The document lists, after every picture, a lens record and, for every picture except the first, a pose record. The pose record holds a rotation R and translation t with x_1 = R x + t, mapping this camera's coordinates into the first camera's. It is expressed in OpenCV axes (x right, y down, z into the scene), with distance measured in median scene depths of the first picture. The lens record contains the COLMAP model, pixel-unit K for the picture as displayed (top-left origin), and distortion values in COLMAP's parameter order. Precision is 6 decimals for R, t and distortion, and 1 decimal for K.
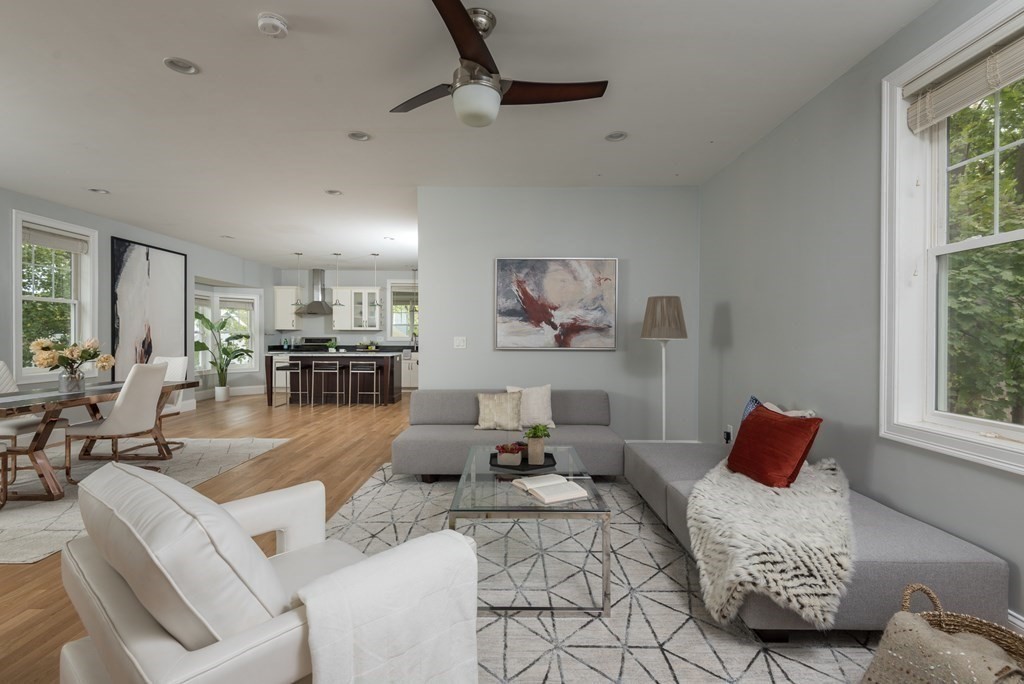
lens RADIAL K [[467.9, 0, 509.6], [0, 467.9, 339.5], [0, 0, 1]] dist [0.010579, -0.006328]
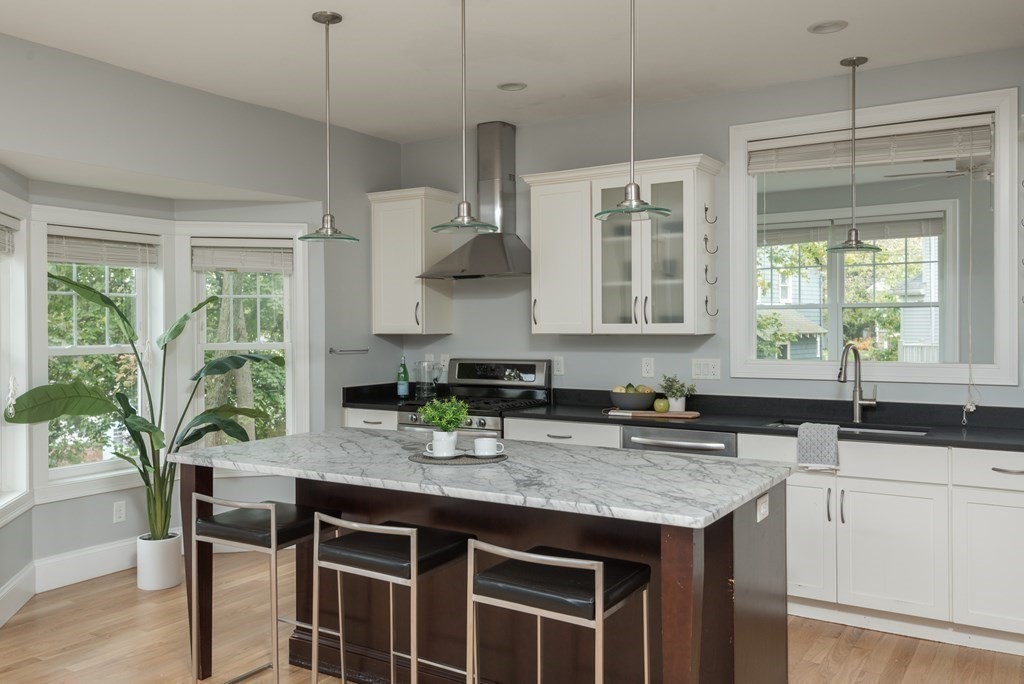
lens RADIAL K [[858.6, 0, 482.2], [0, 858.6, 326.1], [0, 0, 1]] dist [0.025031, 0.002307]
pose [[0.831065, -0.009144, -0.556100, -0.188595], [0.006322, 0.999956, -0.006995, -0.034113], [0.556140, 0.002298, 0.831086, 0.873893]]
